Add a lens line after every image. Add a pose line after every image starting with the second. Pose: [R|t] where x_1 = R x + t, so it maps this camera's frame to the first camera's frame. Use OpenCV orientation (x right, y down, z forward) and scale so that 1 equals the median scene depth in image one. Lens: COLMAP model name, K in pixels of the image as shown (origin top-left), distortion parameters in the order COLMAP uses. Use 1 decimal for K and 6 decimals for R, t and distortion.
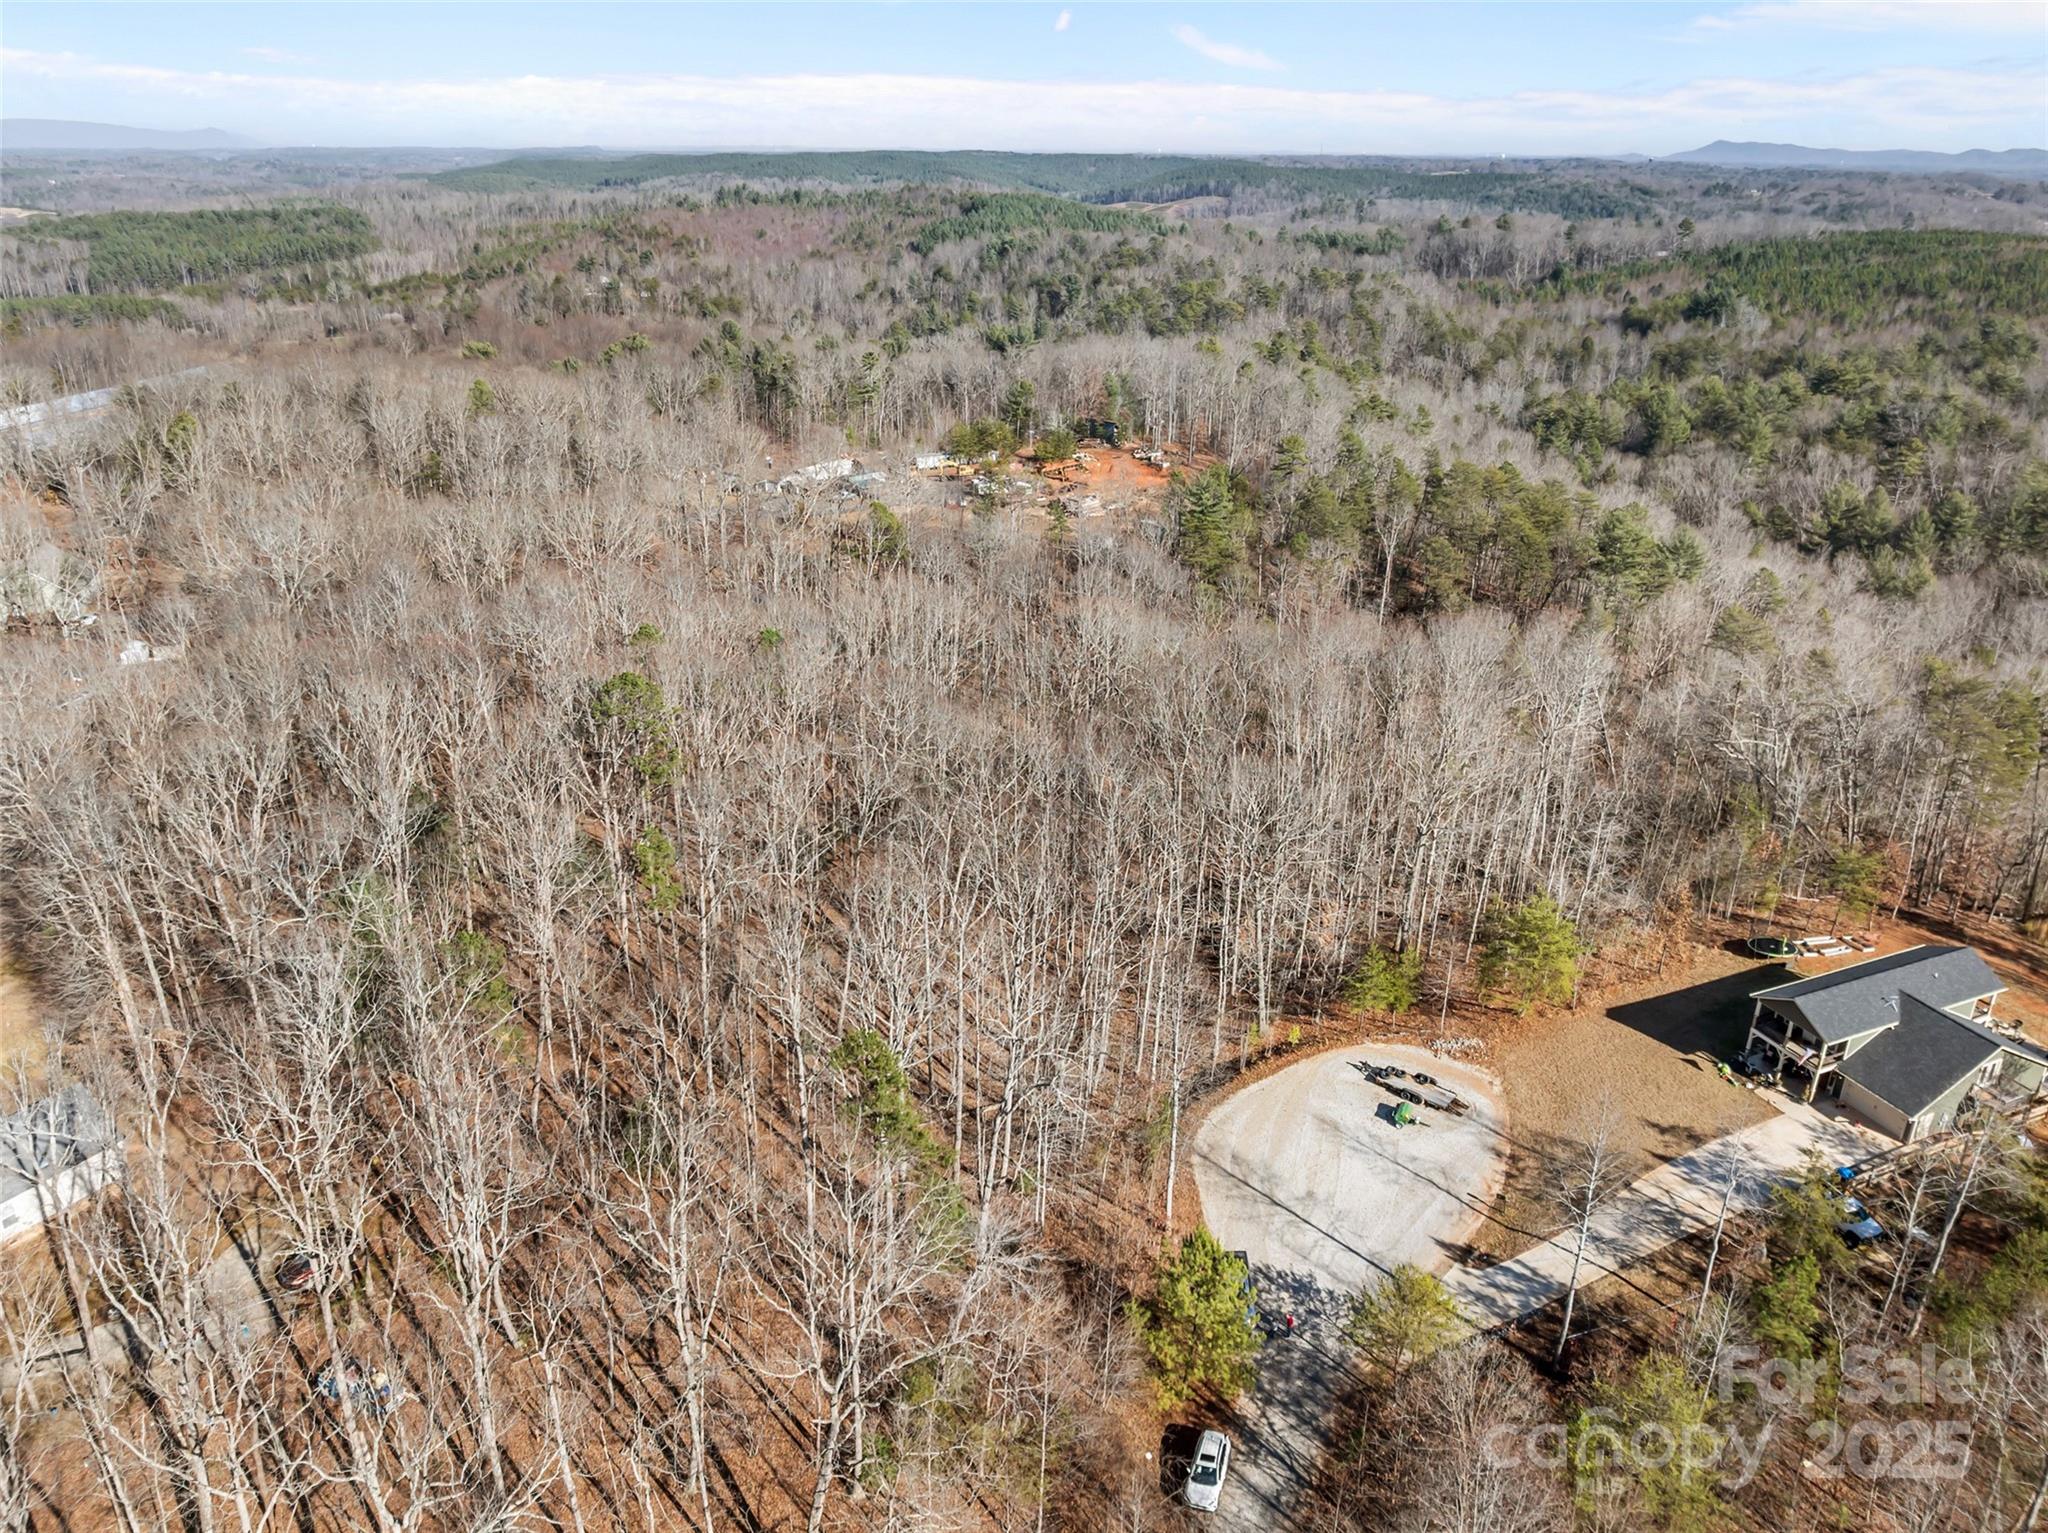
lens RADIAL K [[1466.0, 0, 1024.0], [0, 1466.0, 766.5], [0, 0, 1]] dist [-0.042009, 0.003667]
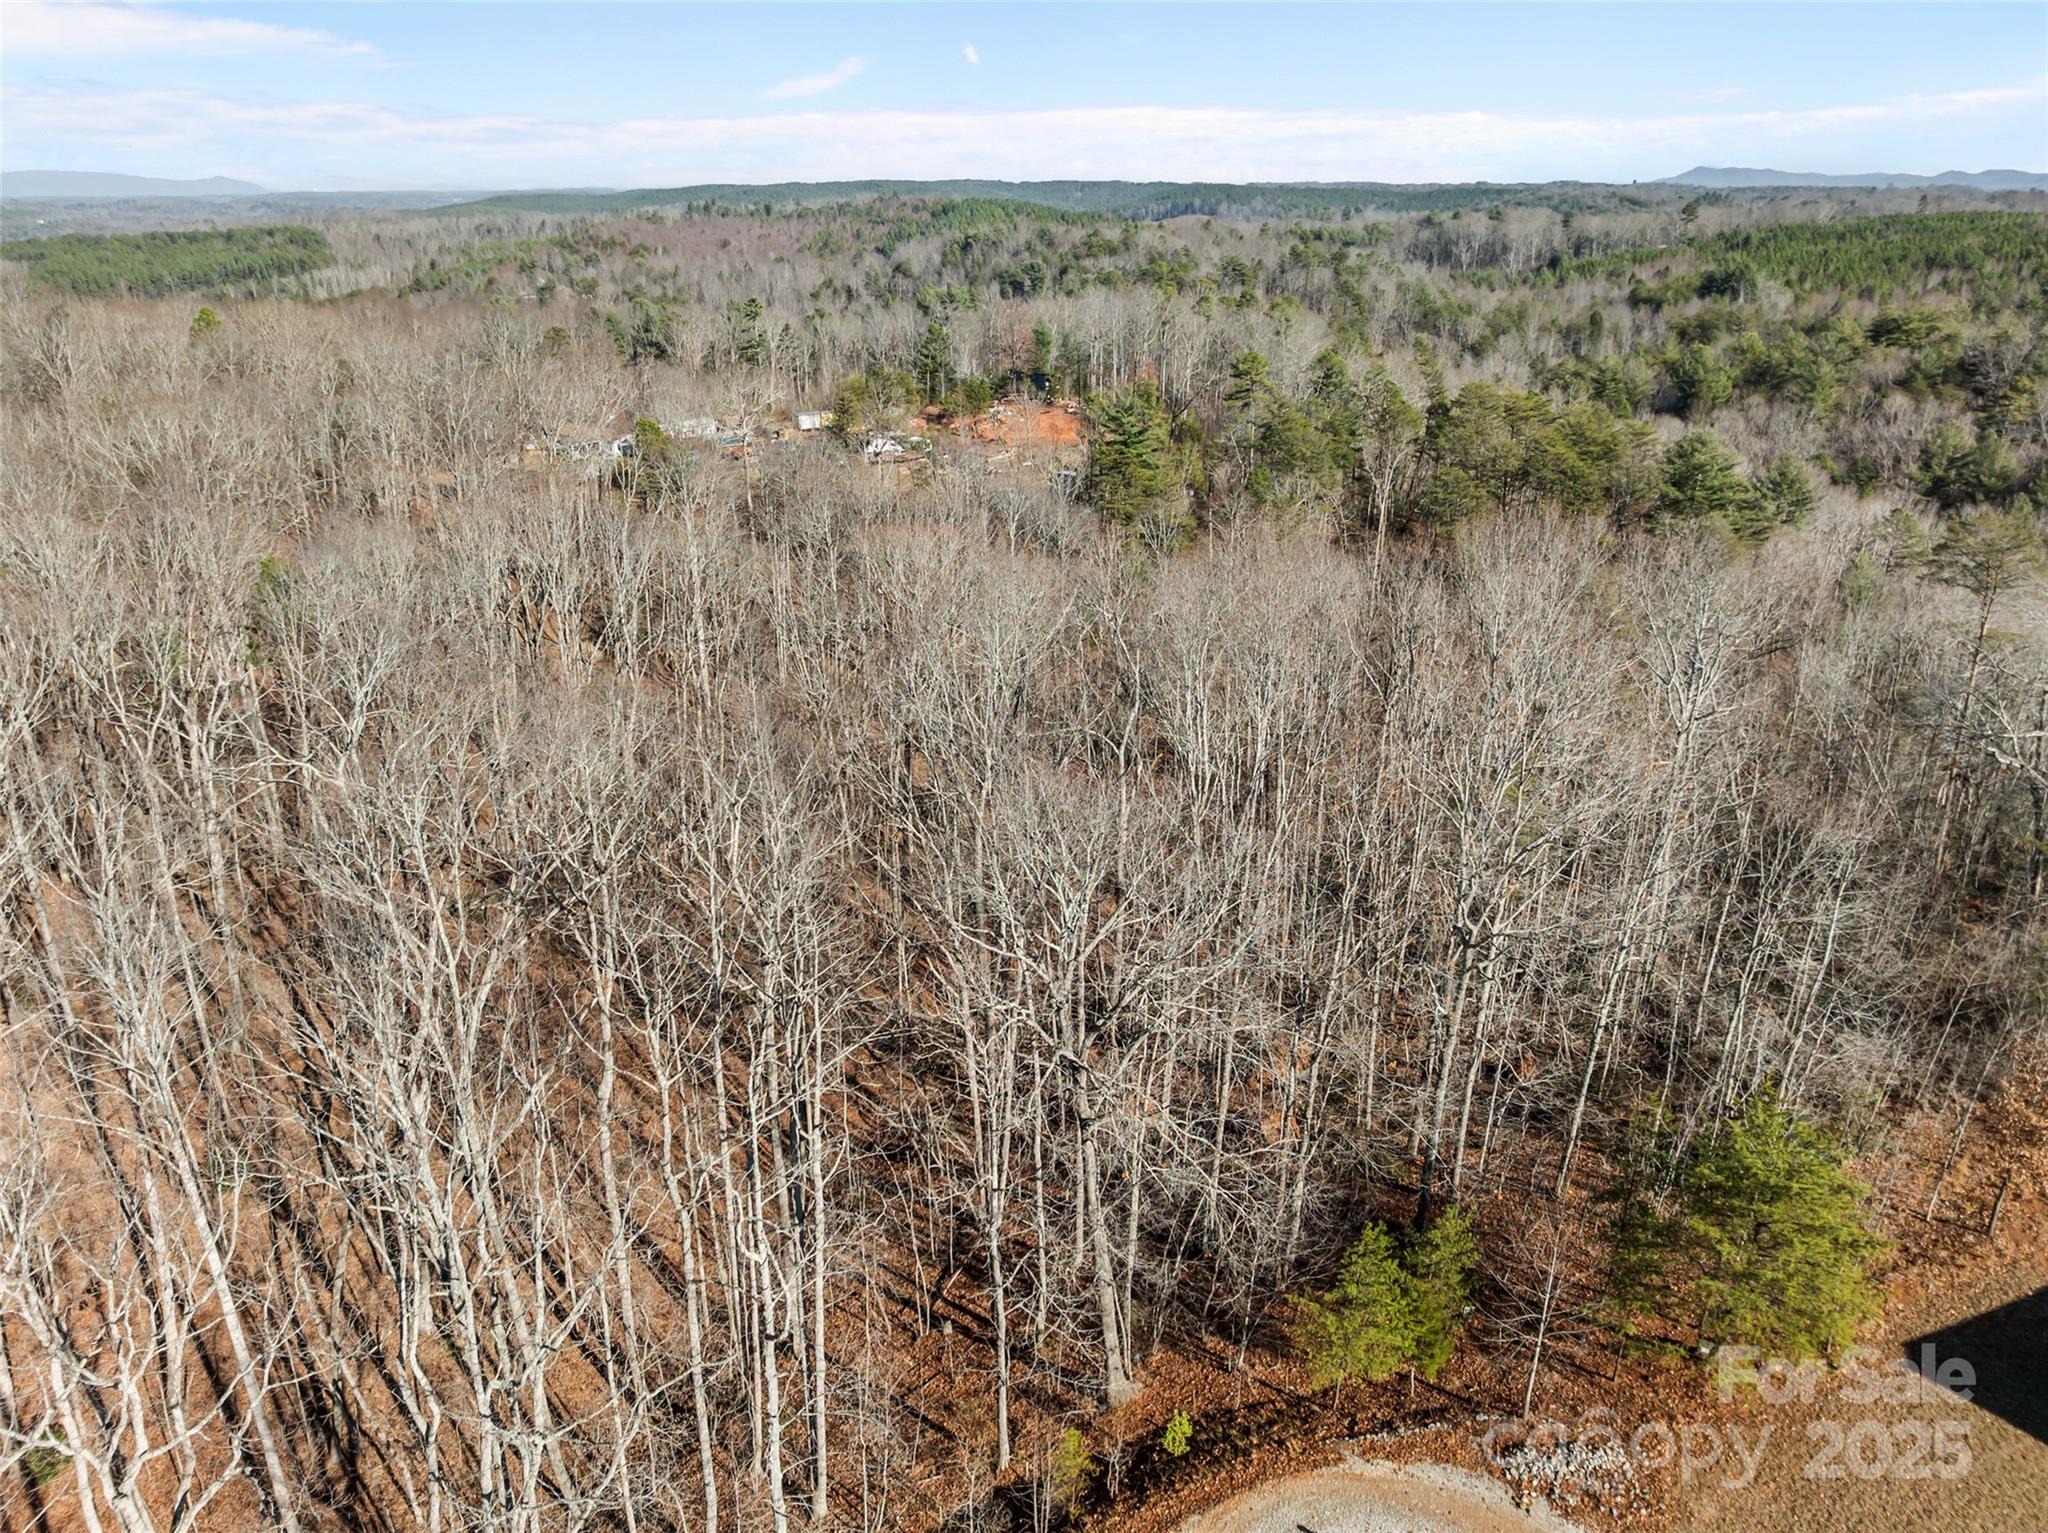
lens RADIAL K [[1443.8, 0, 1024.0], [0, 1443.8, 766.5], [0, 0, 1]] dist [-0.041000, 0.007197]
pose [[0.999894, -0.014463, -0.001456, 0.026961], [0.014435, 0.999746, -0.017297, -0.000331], [0.001706, 0.017274, 0.999849, 0.109260]]
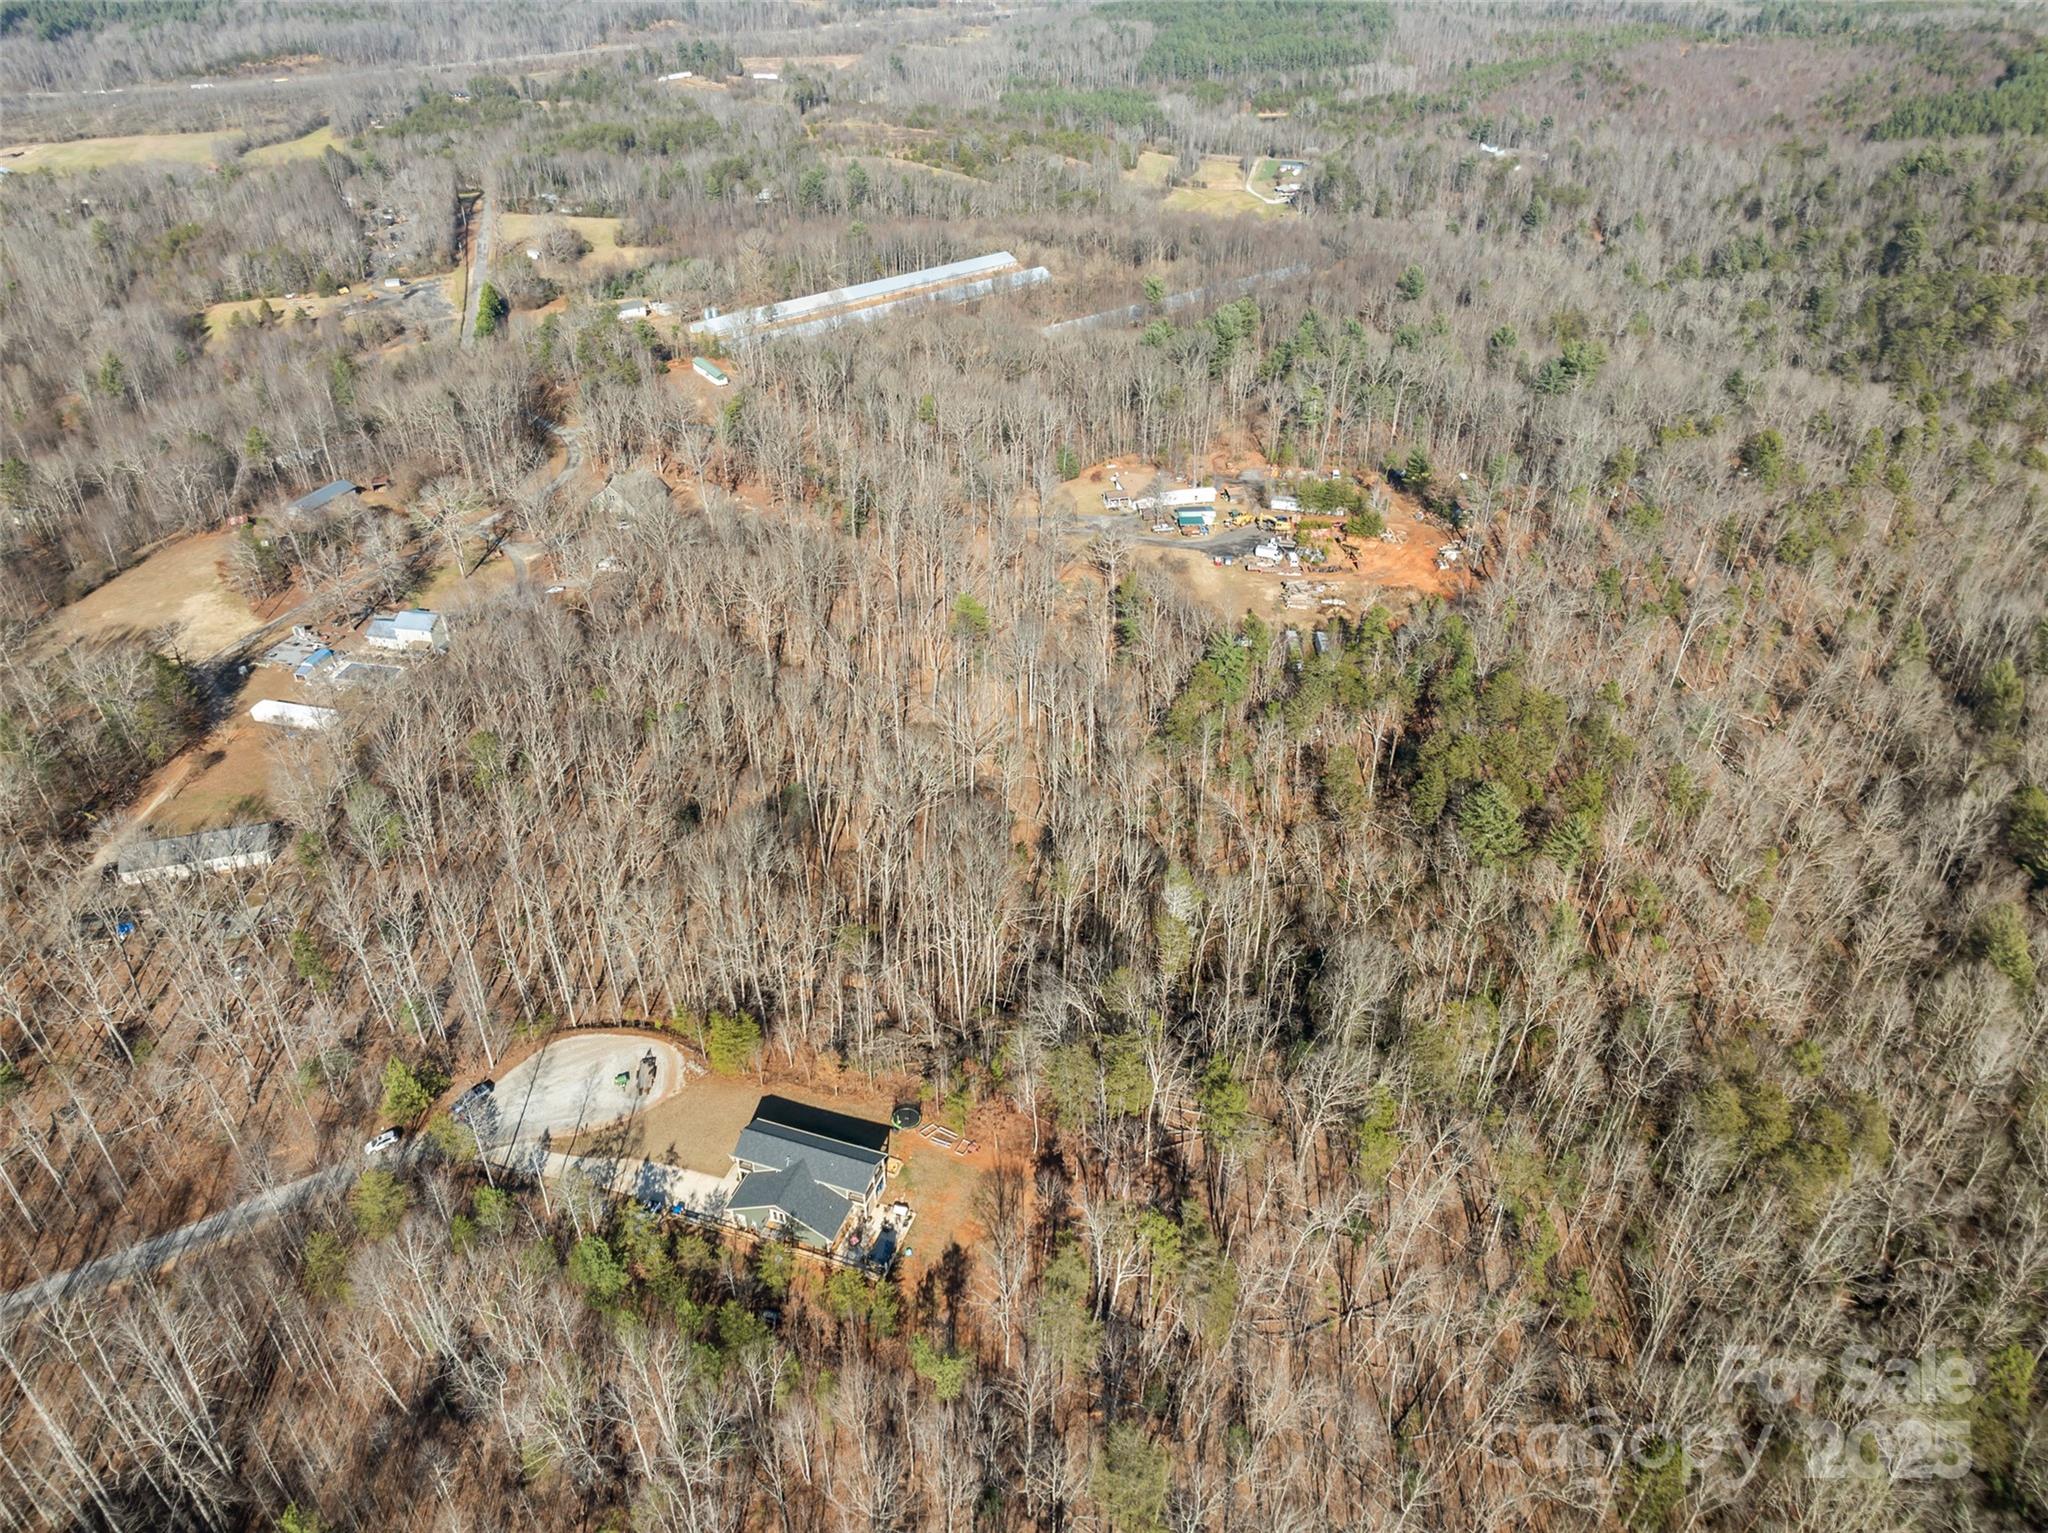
lens RADIAL K [[1458.5, 0, 1022.3], [0, 1458.5, 748.3], [0, 0, 1]] dist [-0.073258, 0.051937]
pose [[0.743913, 0.350187, -0.569177, 0.280578], [-0.254170, 0.935965, 0.243654, -0.139044], [0.618054, -0.036589, 0.785284, -0.034839]]
